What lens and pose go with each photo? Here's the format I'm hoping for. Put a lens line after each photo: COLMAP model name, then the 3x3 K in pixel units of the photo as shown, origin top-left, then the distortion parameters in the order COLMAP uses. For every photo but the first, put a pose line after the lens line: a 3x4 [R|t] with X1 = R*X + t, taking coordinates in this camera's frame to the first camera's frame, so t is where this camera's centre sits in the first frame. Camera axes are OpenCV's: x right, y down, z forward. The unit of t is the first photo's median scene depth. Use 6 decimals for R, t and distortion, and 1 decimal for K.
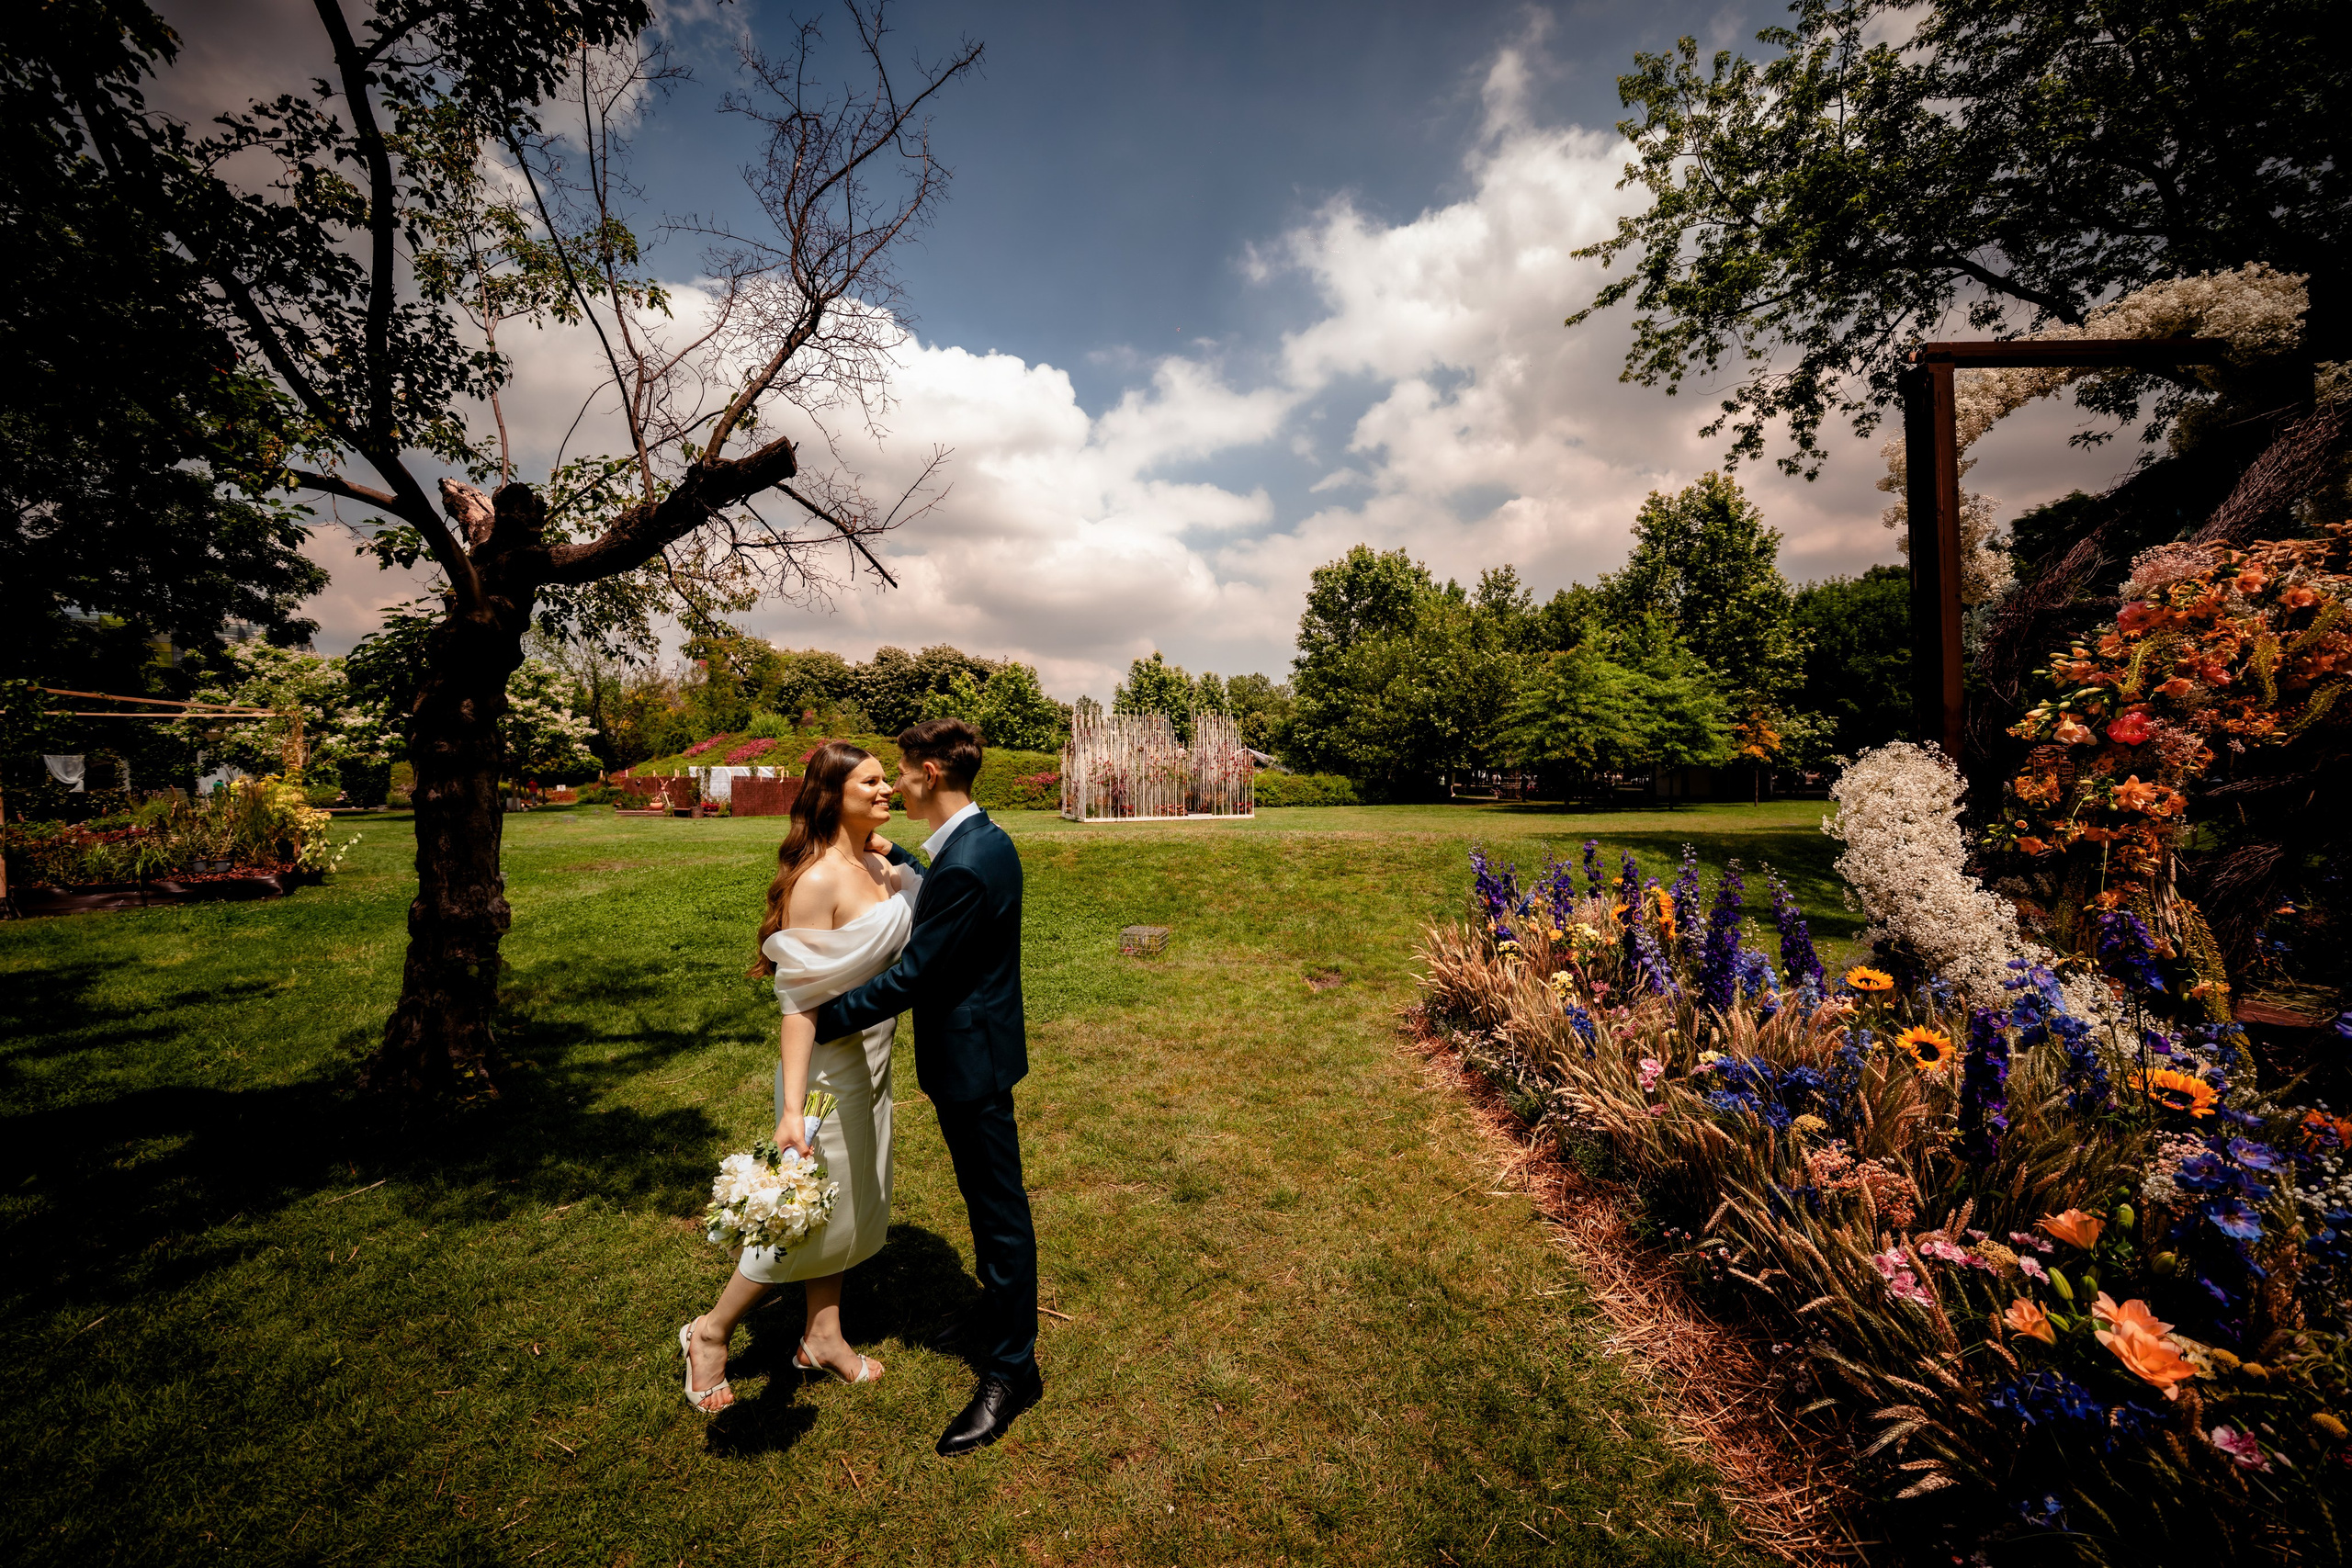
lens RADIAL K [[818.9, 0, 1166.5], [0, 818.9, 774.4], [0, 0, 1]] dist [-0.008714, 0.000899]
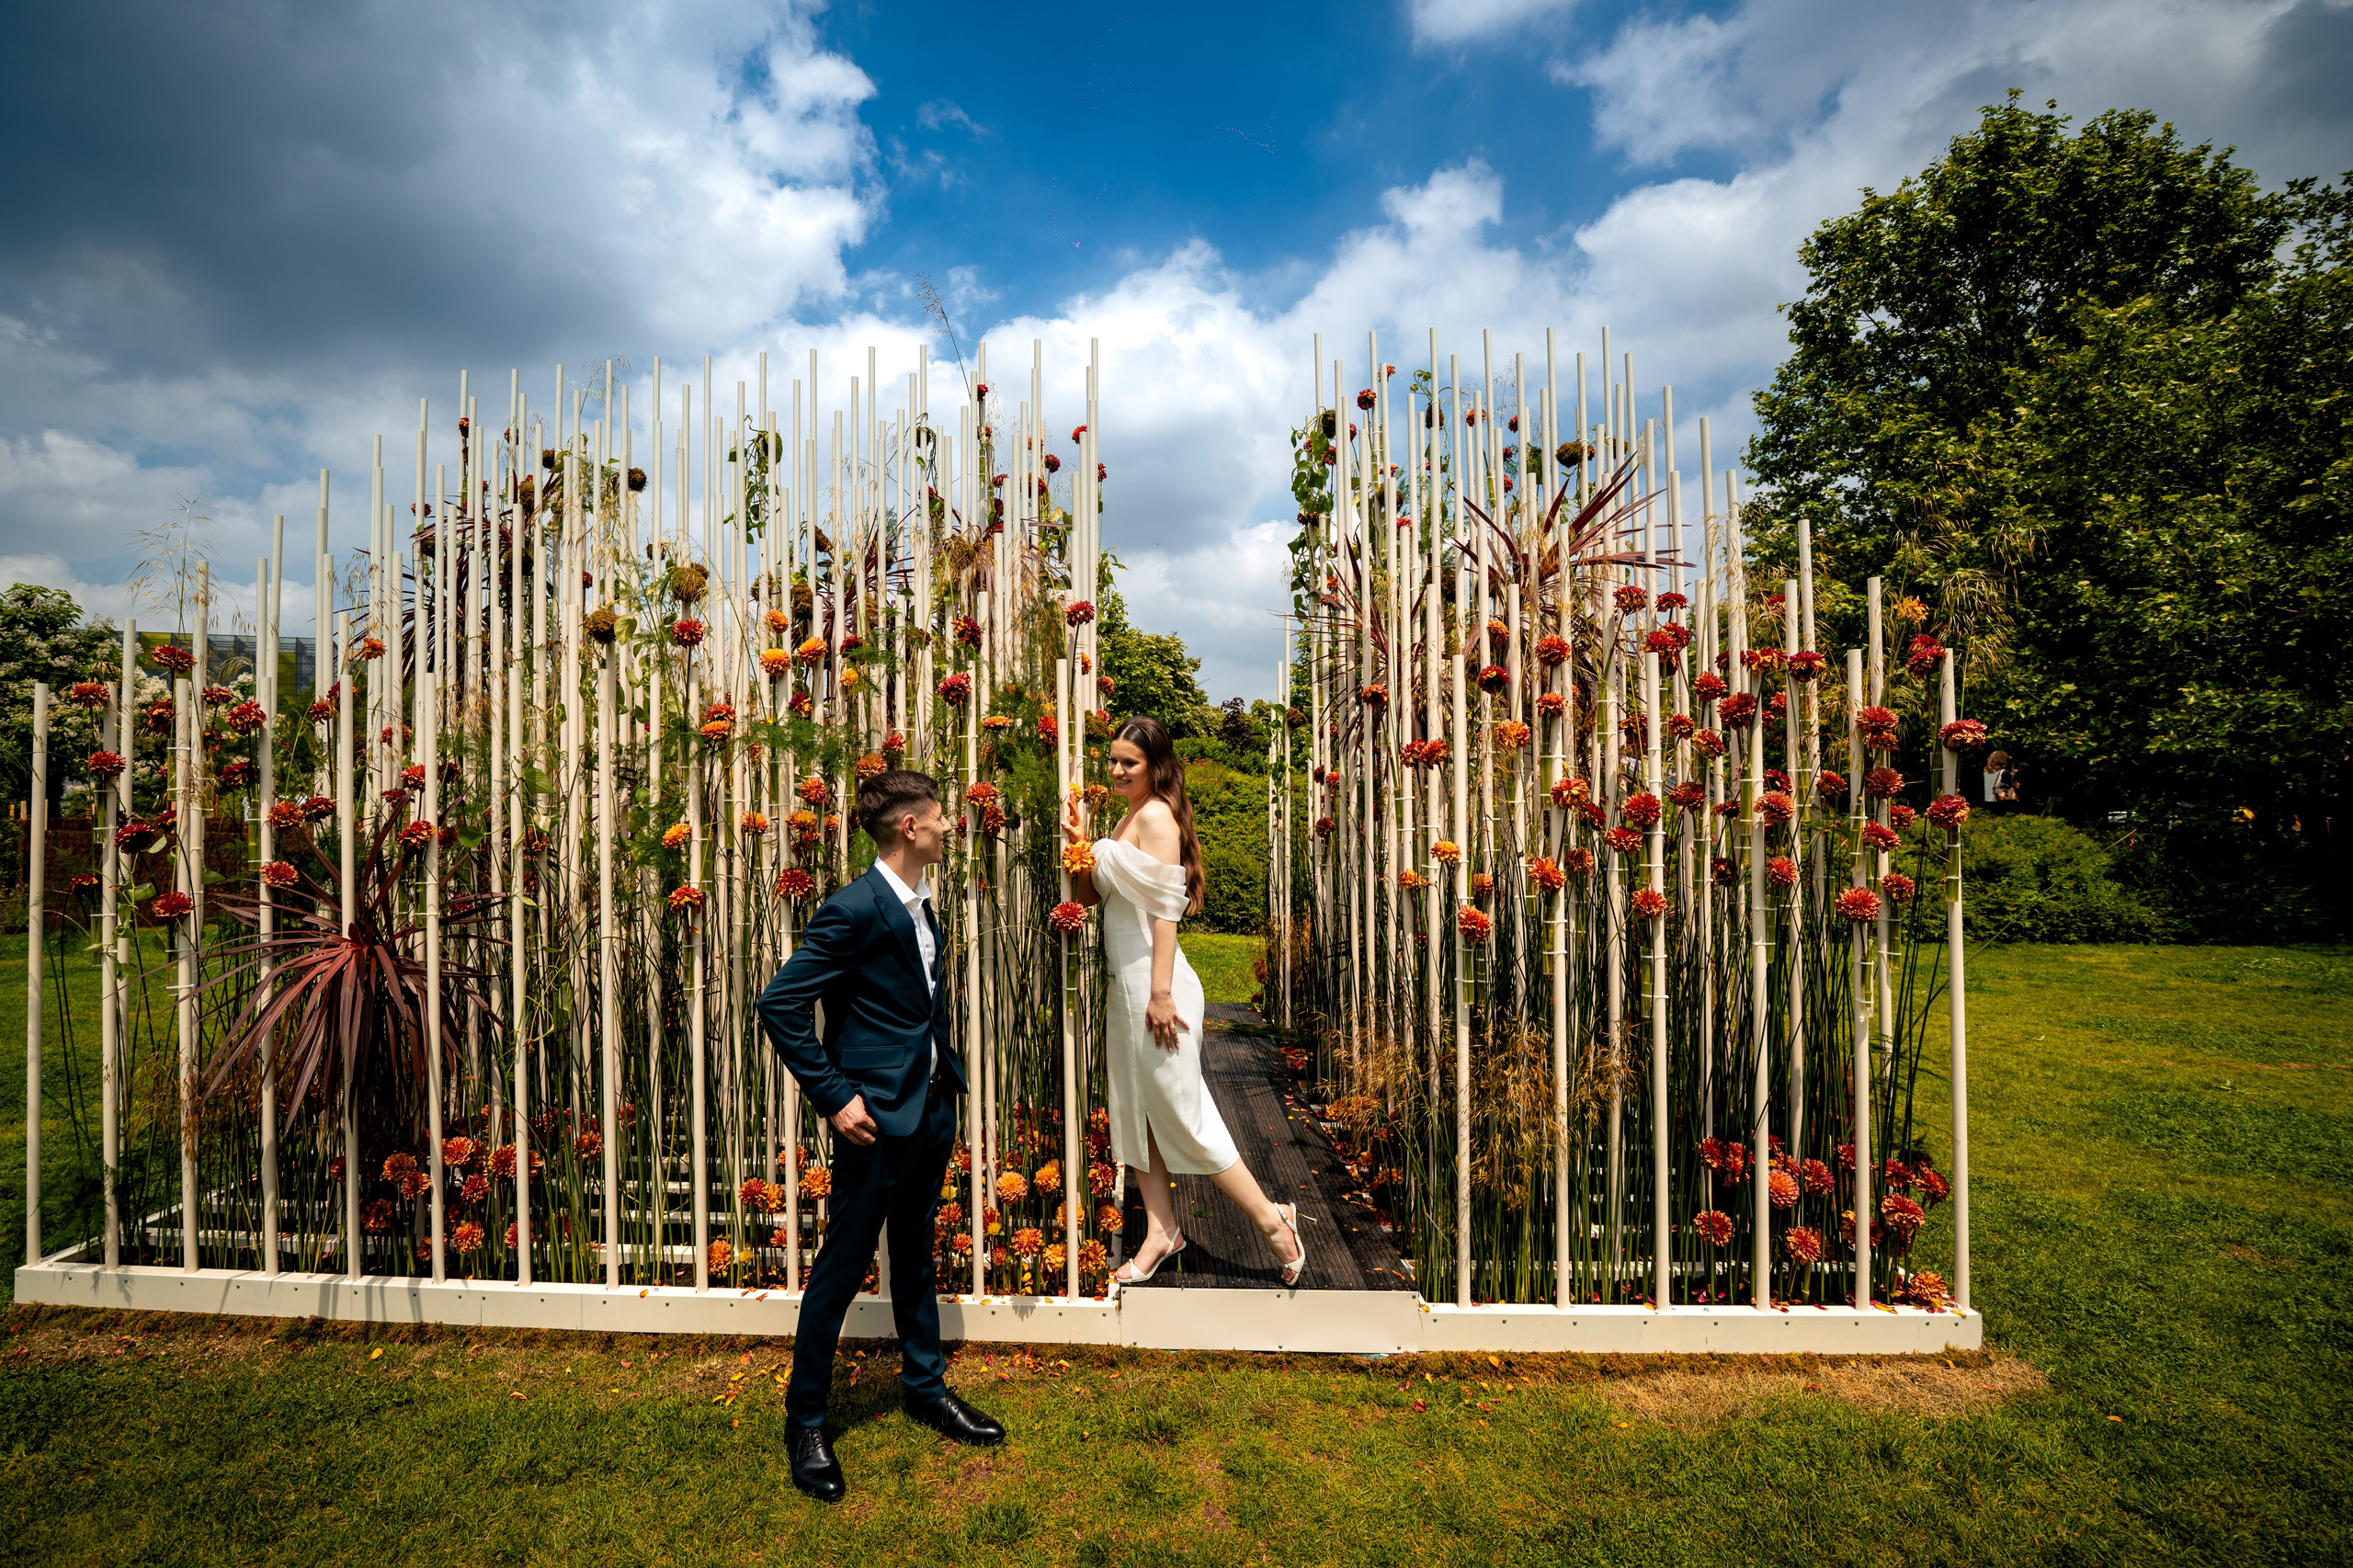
lens RADIAL K [[1007.3, 0, 1077.9], [0, 1007.3, 794.9], [0, 0, 1]] dist [-0.032515, 0.003773]
pose [[0.934112, -0.007956, -0.356891, 0.054367], [0.002283, 0.999864, -0.016315, -0.000982], [0.356972, 0.014425, 0.934004, 0.814601]]
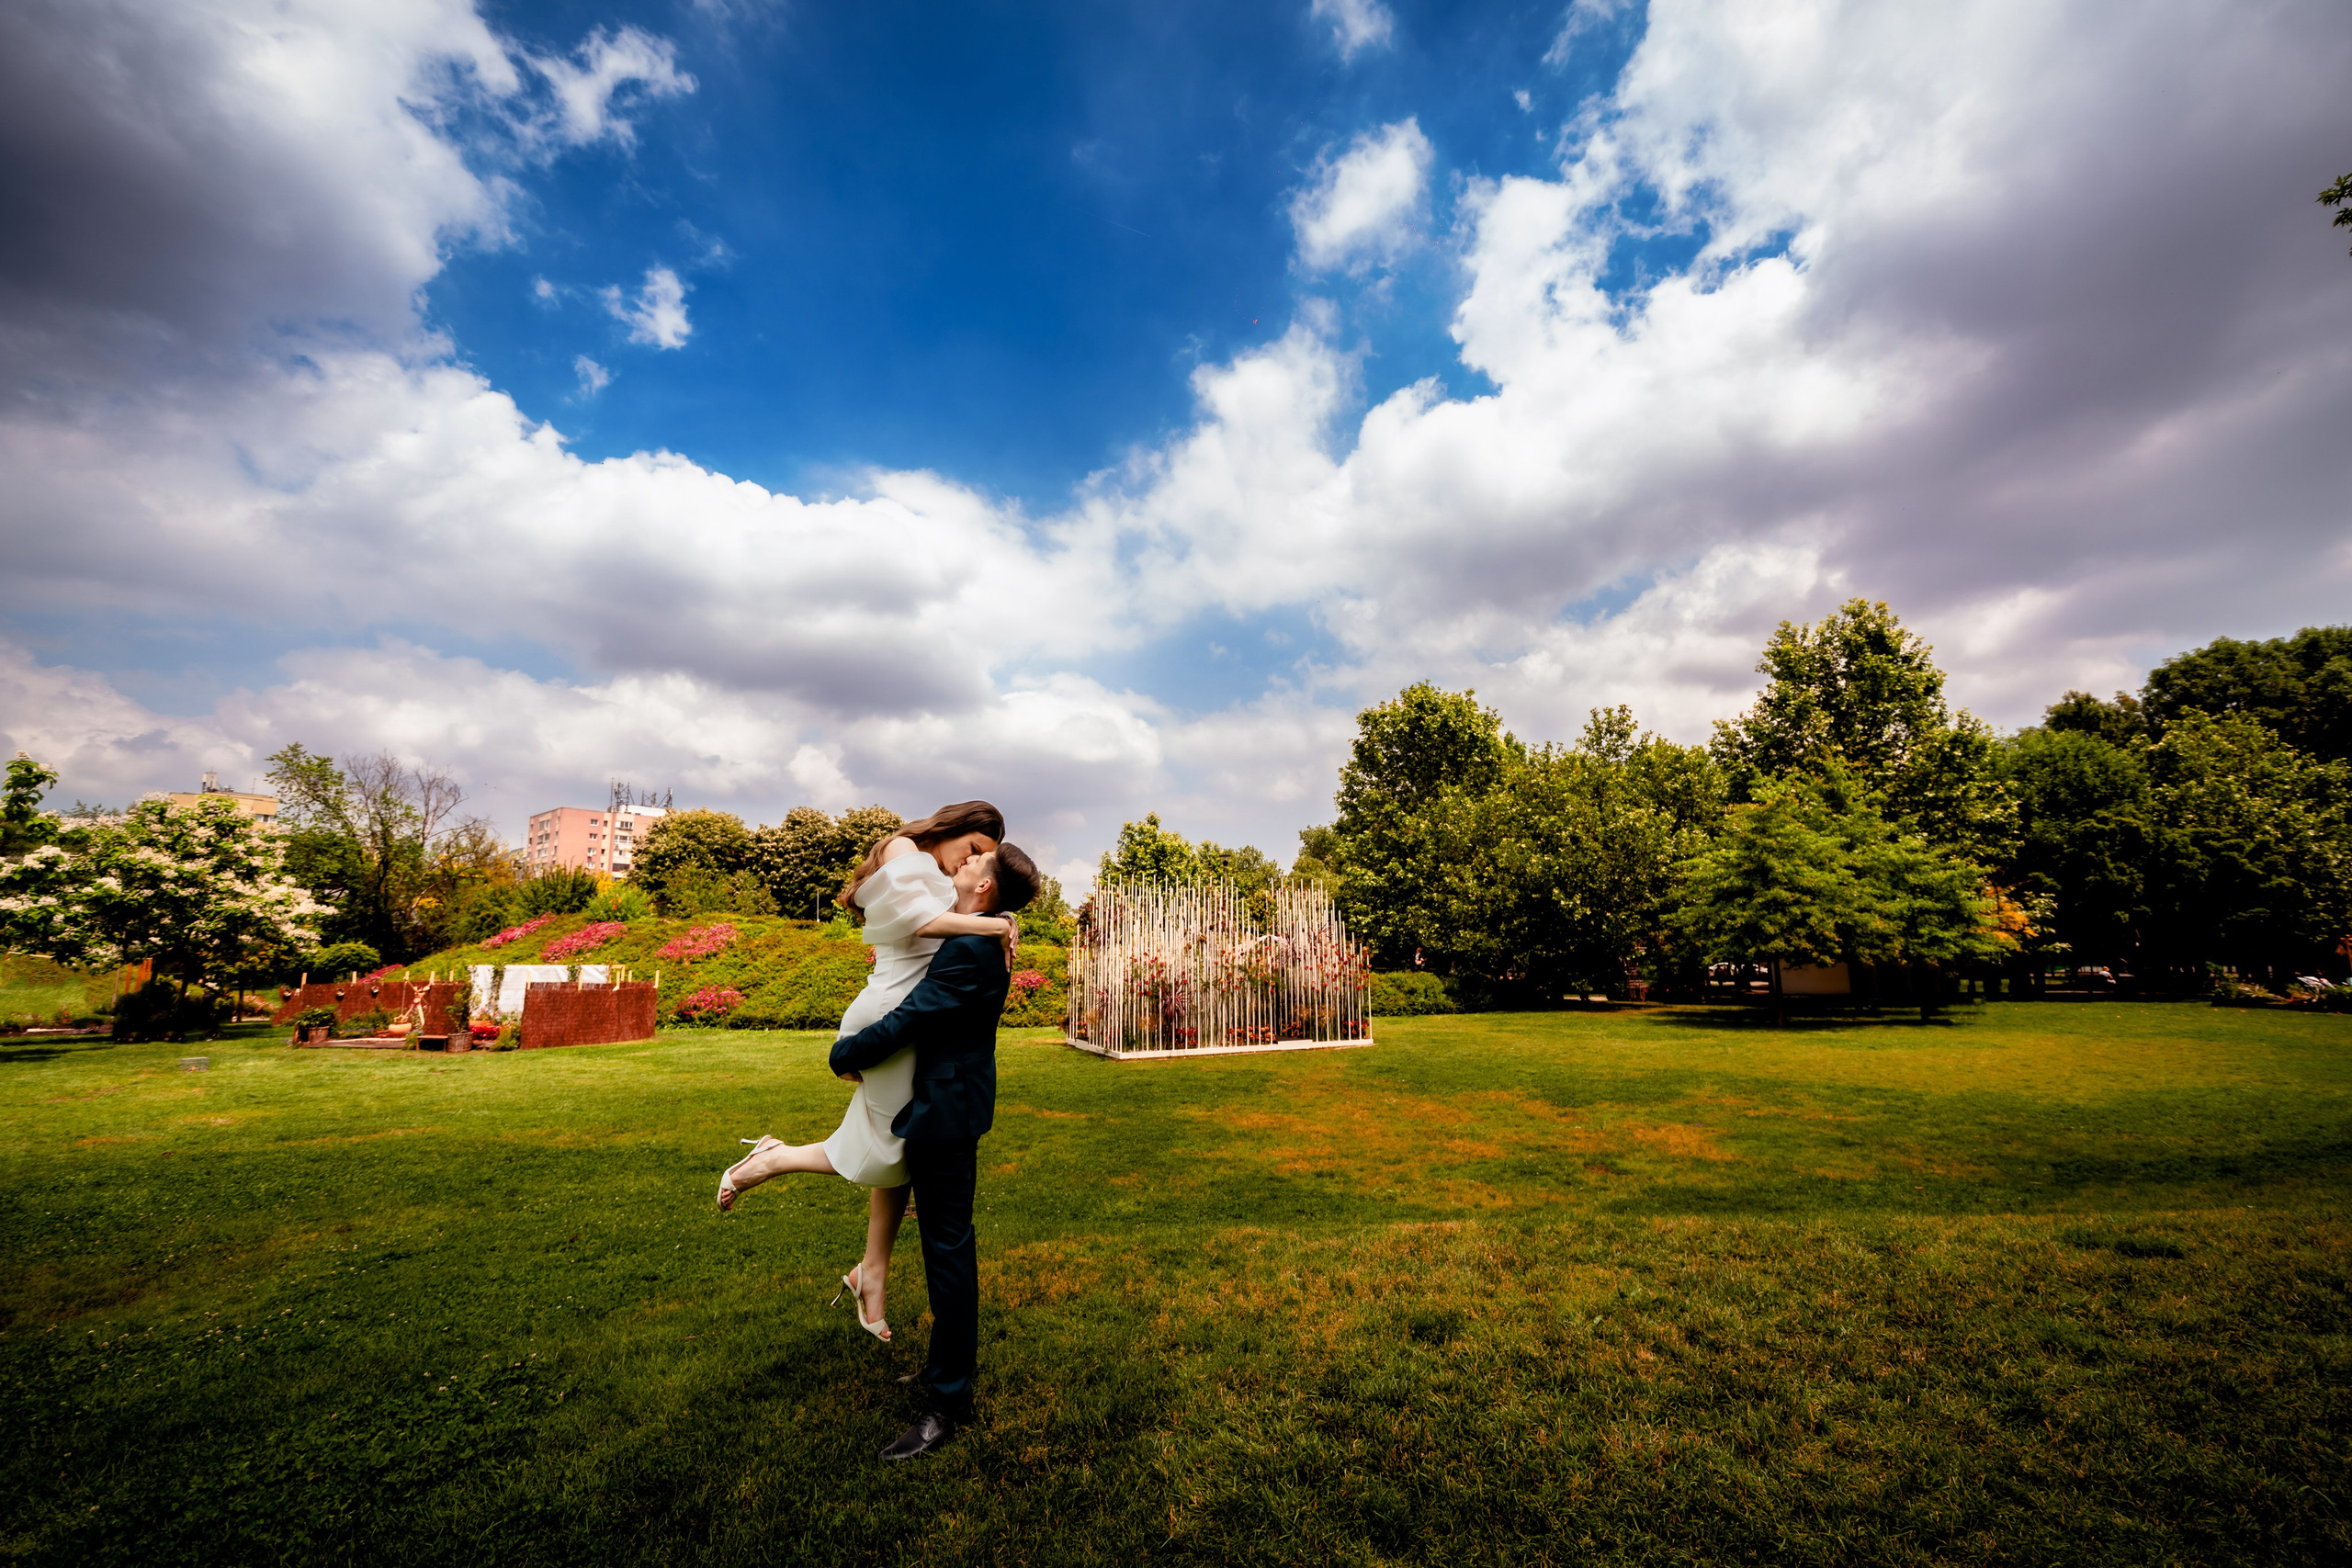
lens RADIAL K [[902.5, 0, 1231.7], [0, 902.5, 832.5], [0, 0, 1]] dist [-0.009296, 0.000714]
pose [[0.992659, 0.011568, 0.120393, -0.087263], [0.005681, 0.989857, -0.141953, -0.011726], [-0.120814, 0.141594, 0.982525, 0.260574]]
